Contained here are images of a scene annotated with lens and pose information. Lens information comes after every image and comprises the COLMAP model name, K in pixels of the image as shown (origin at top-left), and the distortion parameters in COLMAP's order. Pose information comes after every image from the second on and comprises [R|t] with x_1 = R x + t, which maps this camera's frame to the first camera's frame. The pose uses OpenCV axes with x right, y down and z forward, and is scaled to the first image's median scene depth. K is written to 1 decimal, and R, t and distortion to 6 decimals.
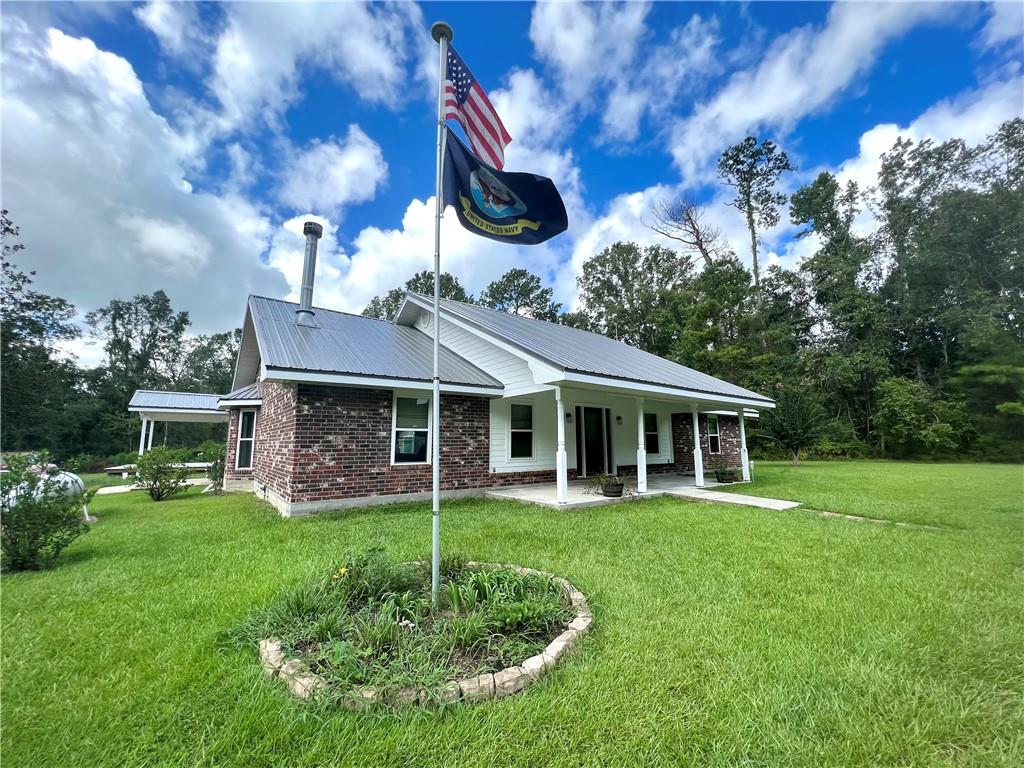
lens RADIAL K [[408.9, 0, 512.5], [0, 408.9, 381.3], [0, 0, 1]] dist [0.002171, 0.000018]
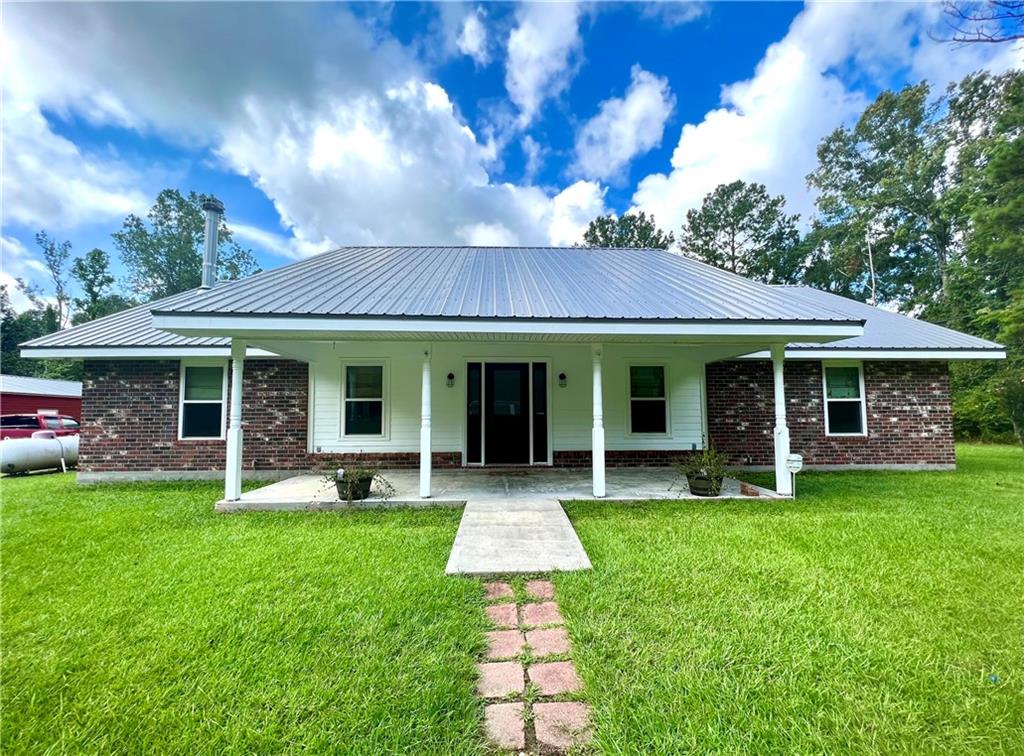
lens RADIAL K [[441.3, 0, 511.8], [0, 441.3, 382.8], [0, 0, 1]] dist [-0.000555, 0.000056]
pose [[0.823174, -0.042231, -0.566217, 0.798778], [0.086700, 0.994885, 0.051843, 0.078389], [0.561131, -0.091766, 0.822624, 0.536409]]
